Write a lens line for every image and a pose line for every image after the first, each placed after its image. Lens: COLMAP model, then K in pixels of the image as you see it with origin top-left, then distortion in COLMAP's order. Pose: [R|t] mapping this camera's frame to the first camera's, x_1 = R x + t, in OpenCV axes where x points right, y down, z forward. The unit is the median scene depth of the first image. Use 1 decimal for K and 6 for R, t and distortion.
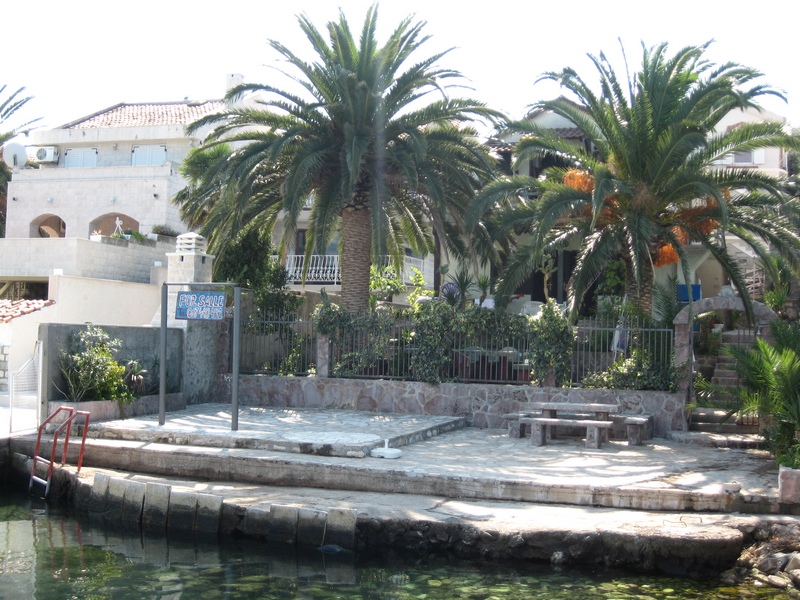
lens RADIAL K [[793.1, 0, 400.0], [0, 793.1, 300.0], [0, 0, 1]] dist [-0.121547, 0.021084]
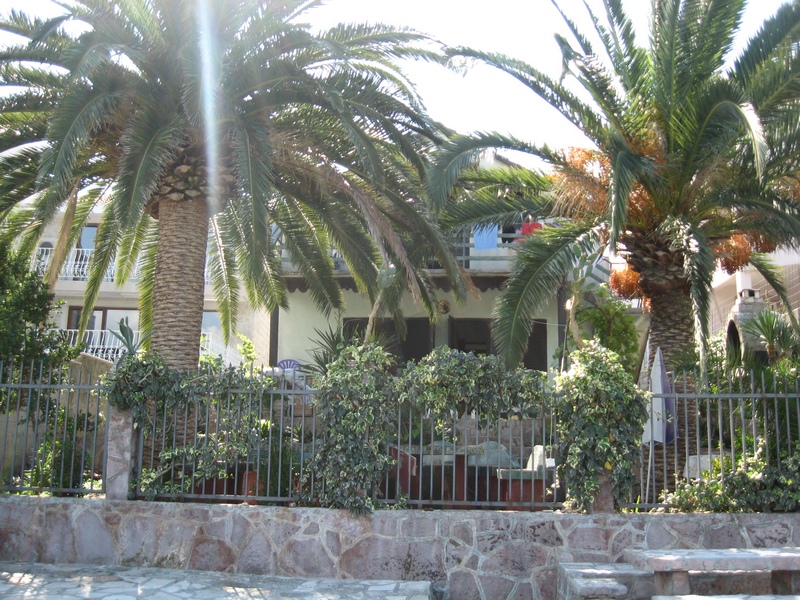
lens RADIAL K [[793.1, 0, 400.0], [0, 793.1, 300.0], [0, 0, 1]] dist [-0.121547, 0.021084]
pose [[0.961906, 0.045064, 0.269640, -0.066653], [-0.008238, 0.990650, -0.136177, 0.041474], [-0.273255, 0.128768, 0.953284, 0.503453]]
